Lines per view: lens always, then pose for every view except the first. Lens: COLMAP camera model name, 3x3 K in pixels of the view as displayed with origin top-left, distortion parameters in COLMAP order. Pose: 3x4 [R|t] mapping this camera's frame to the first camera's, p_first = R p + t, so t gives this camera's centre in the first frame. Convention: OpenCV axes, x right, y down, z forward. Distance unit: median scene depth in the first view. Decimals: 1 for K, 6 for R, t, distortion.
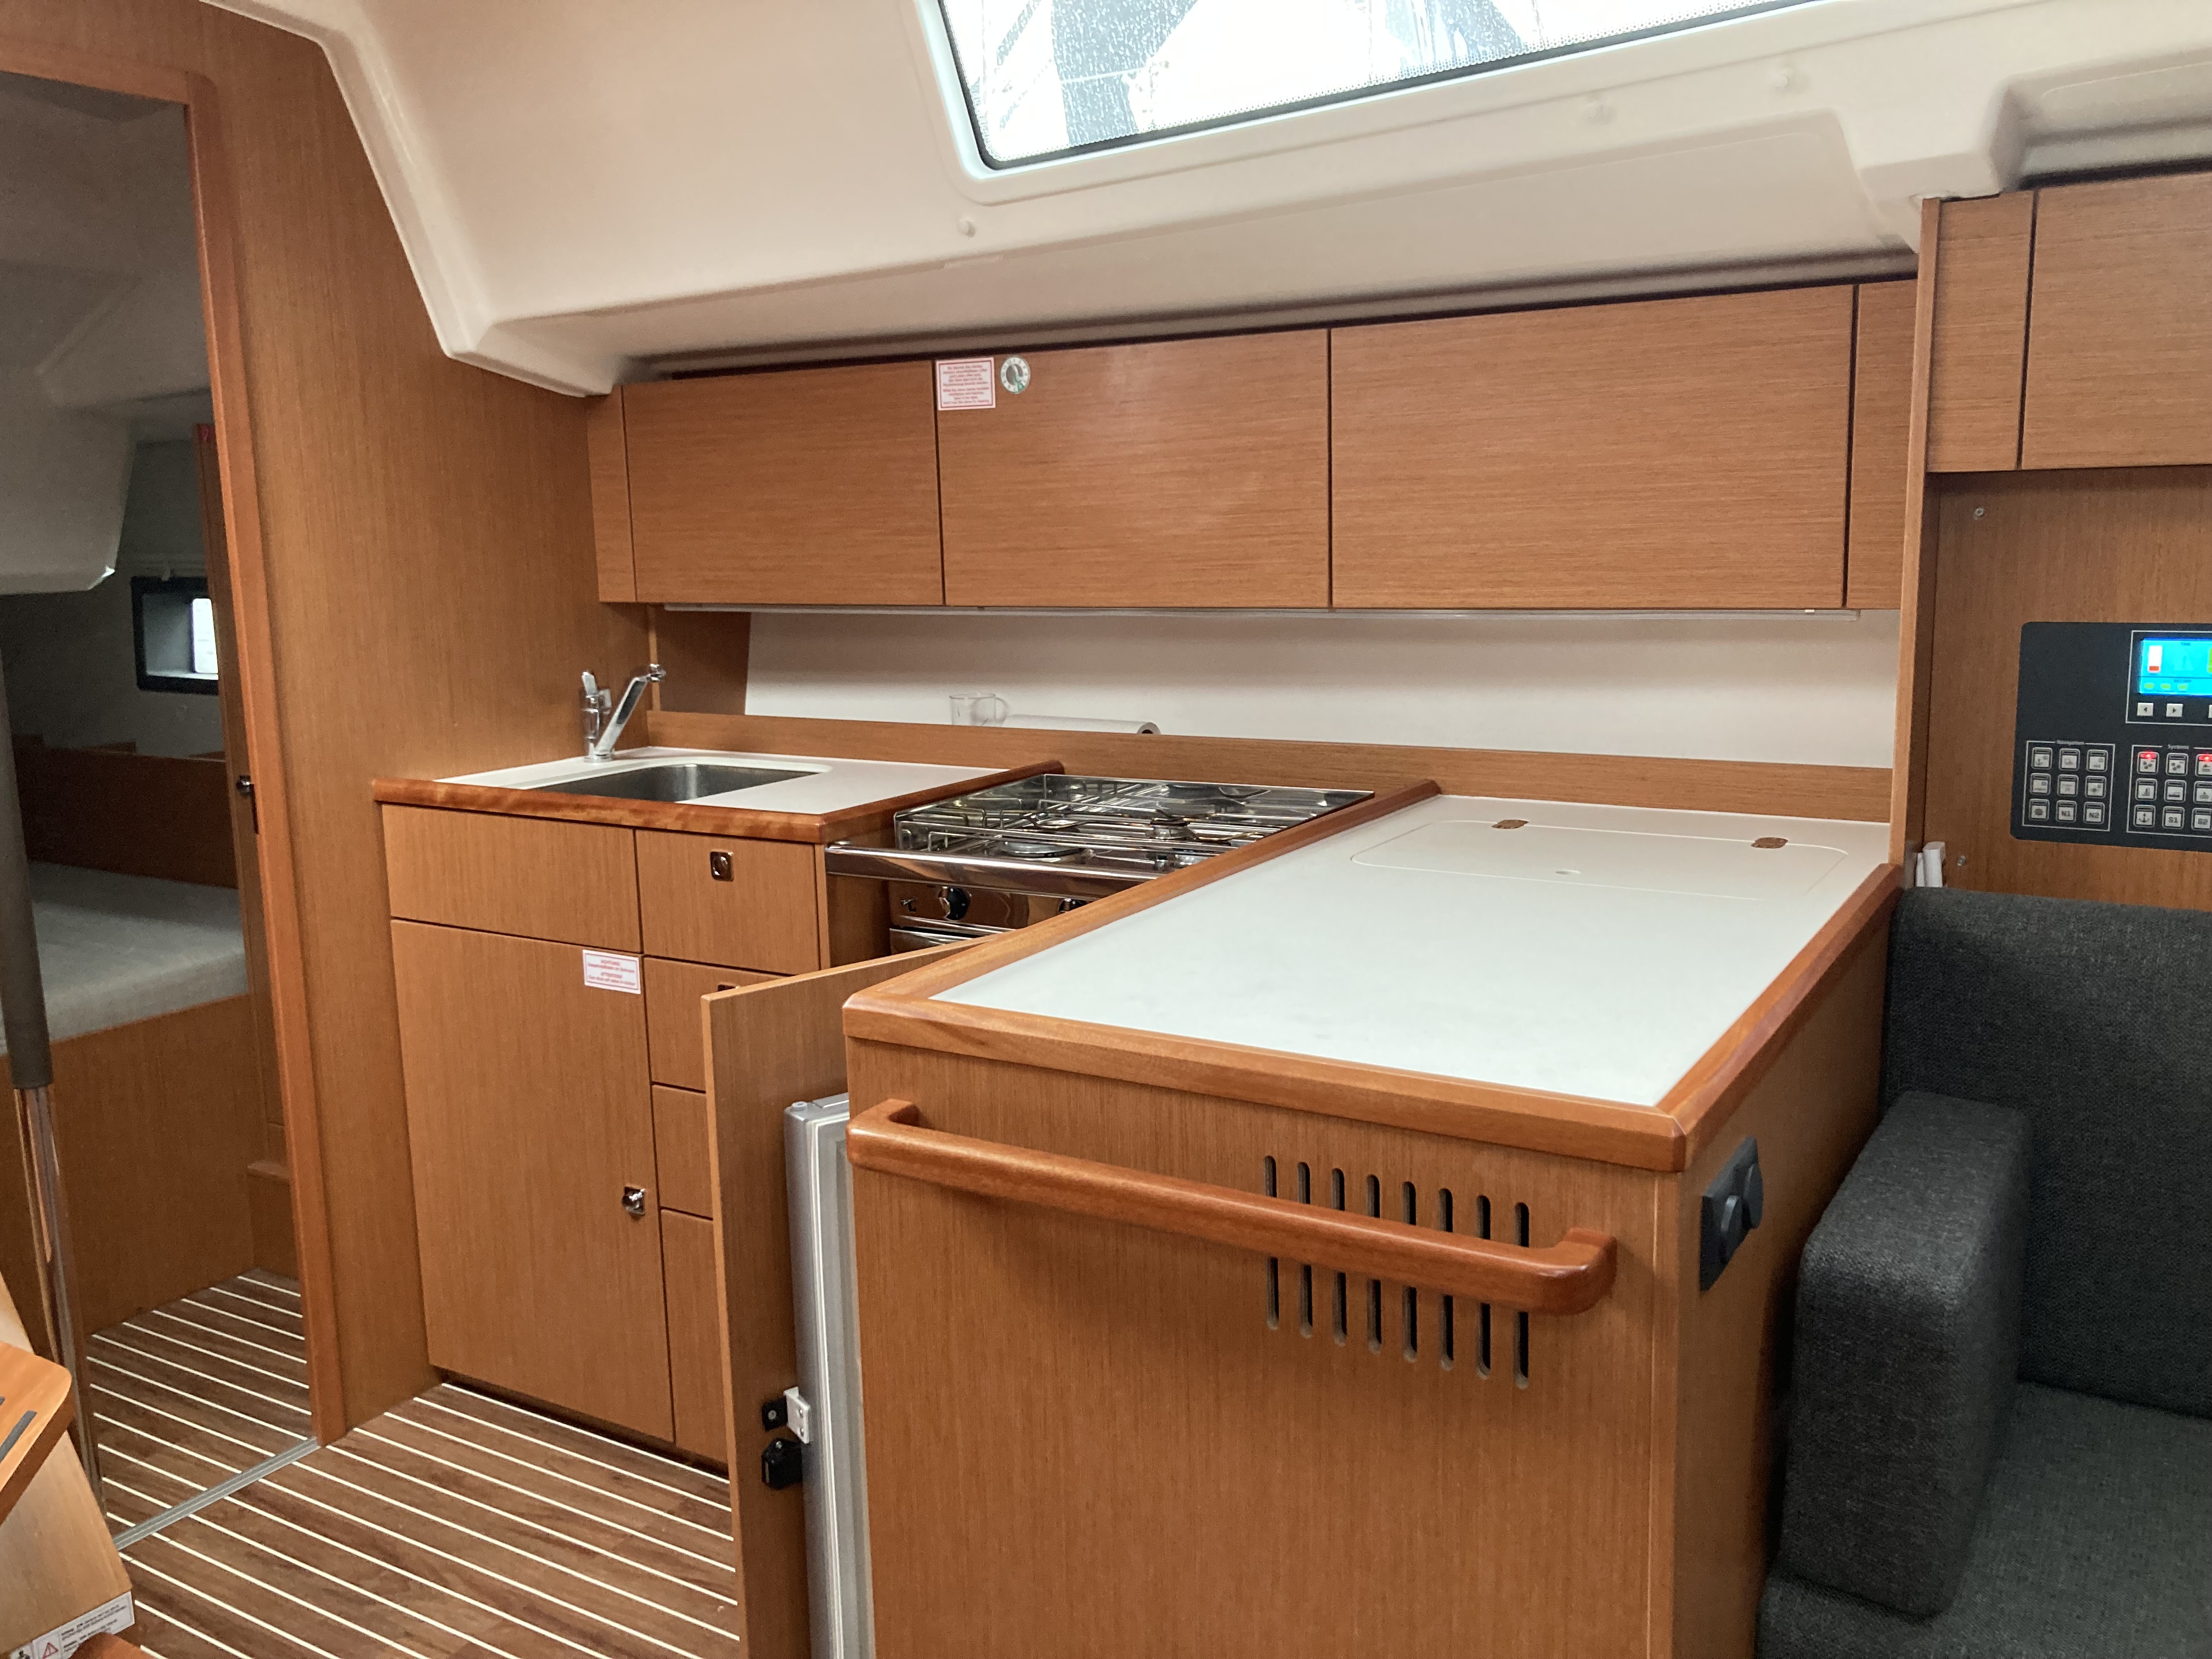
lens RADIAL K [[1830.3, 0, 1106.0], [0, 1830.3, 829.5], [0, 0, 1]] dist [-0.005419, -0.005021]
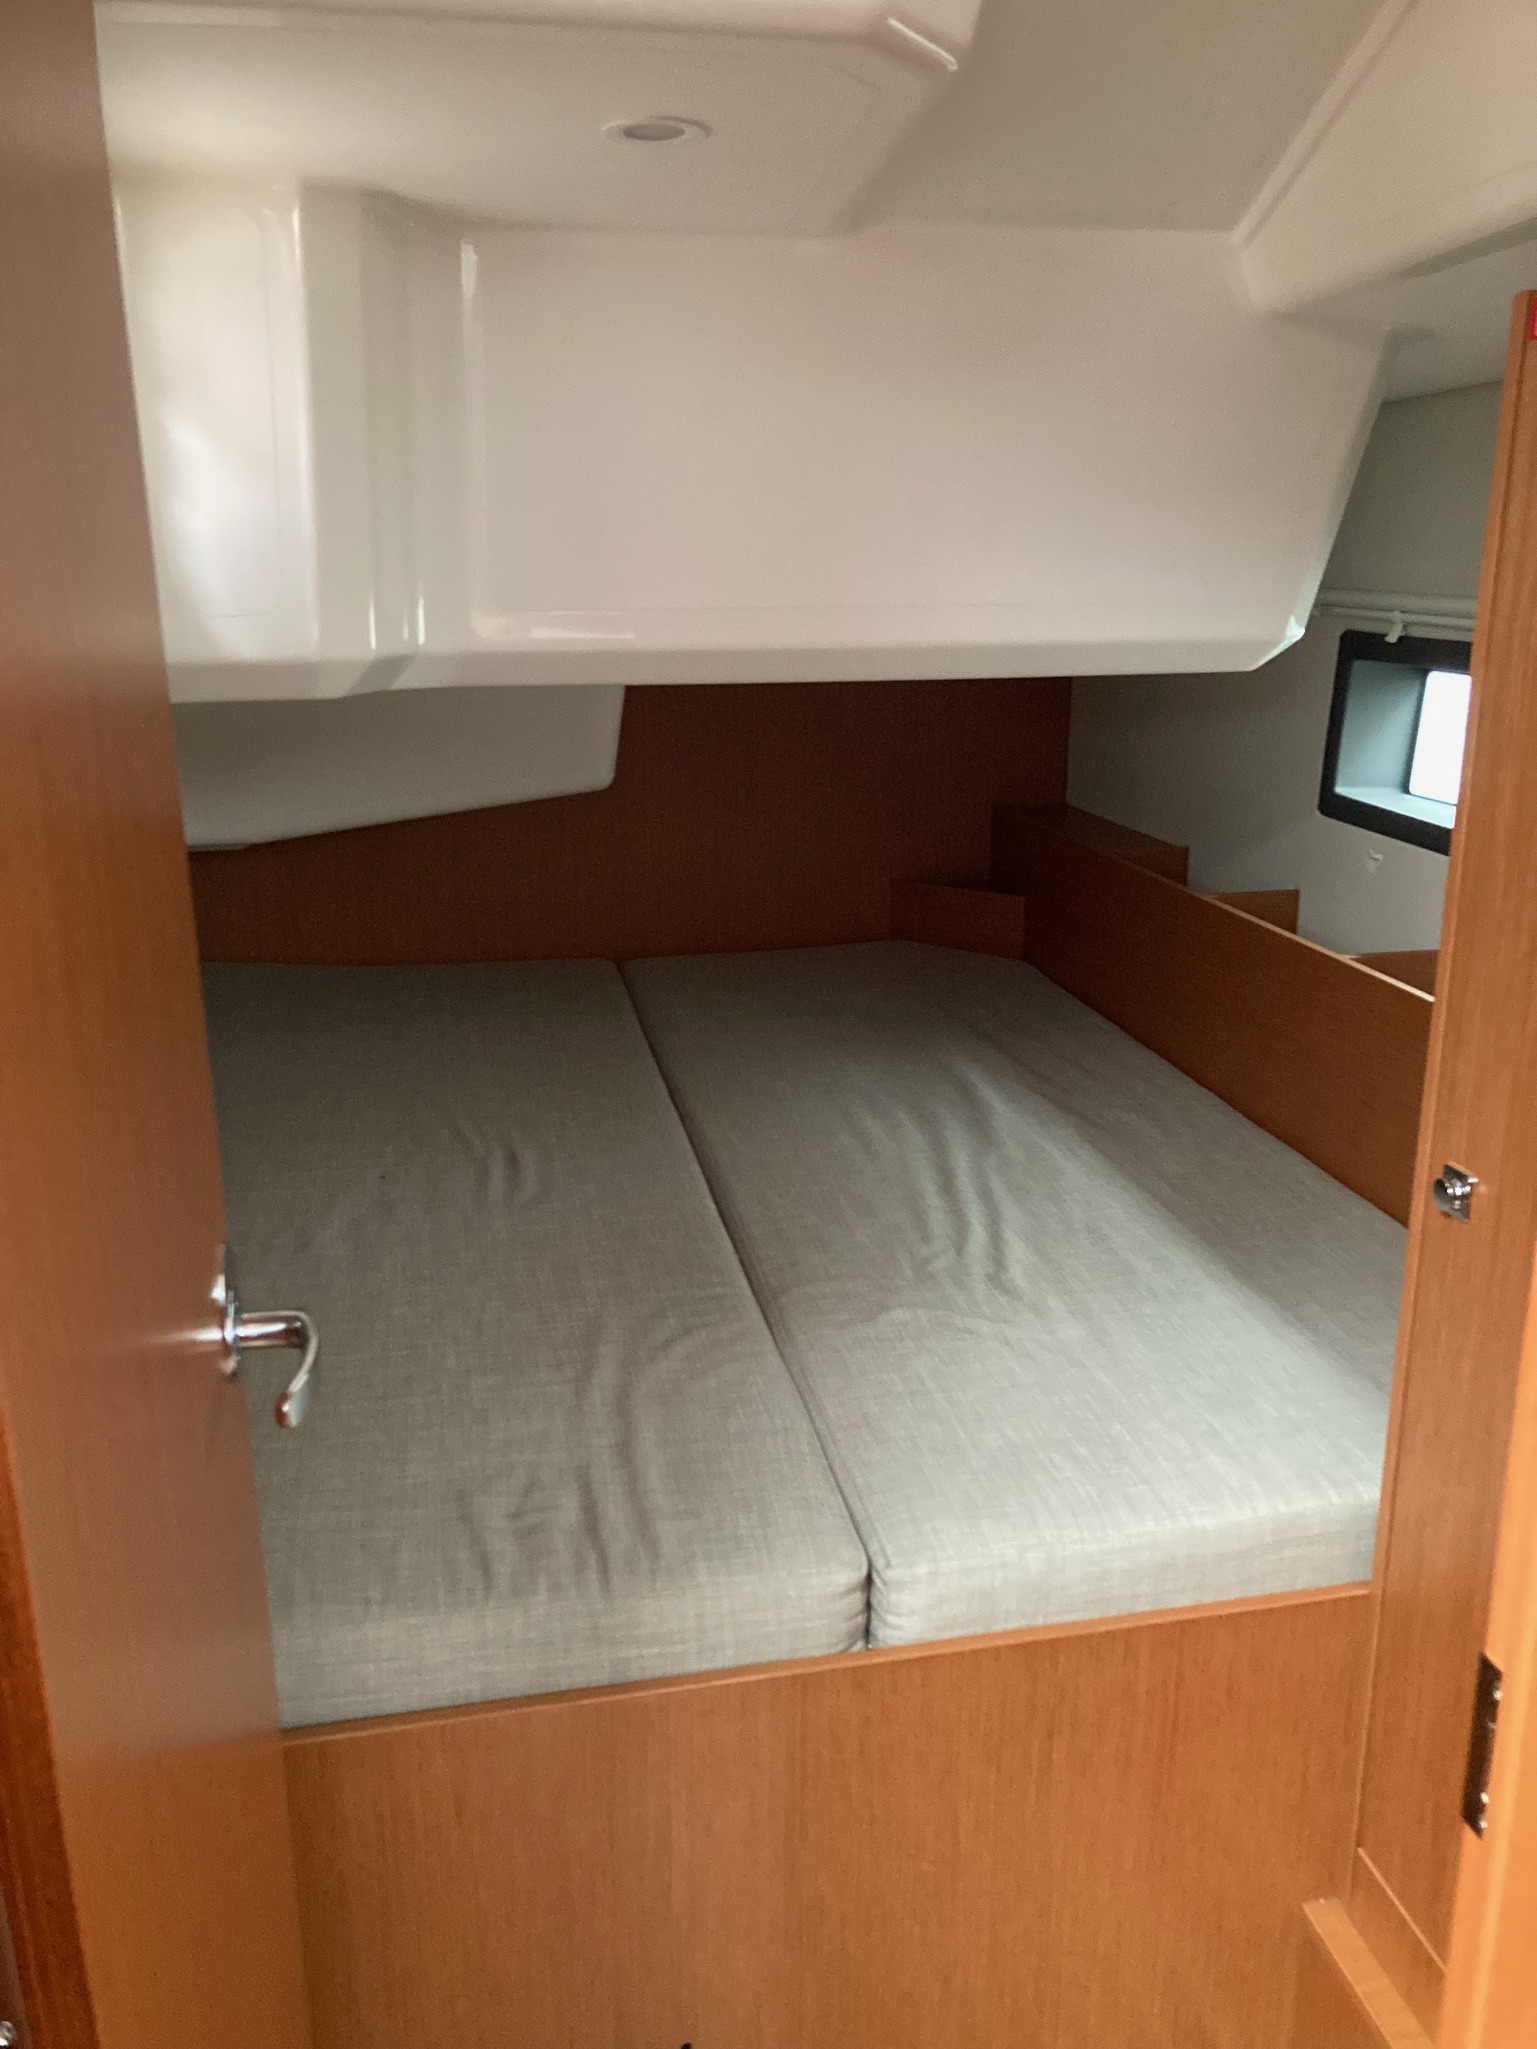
lens RADIAL K [[1695.5, 0, 768.5], [0, 1695.5, 1024.5], [0, 0, 1]] dist [-0.005419, -0.005021]
pose [[0.677671, 0.233466, -0.697320, -0.265061], [-0.130289, 0.971381, 0.198605, -0.103390], [0.723731, -0.043736, 0.688695, 0.516673]]
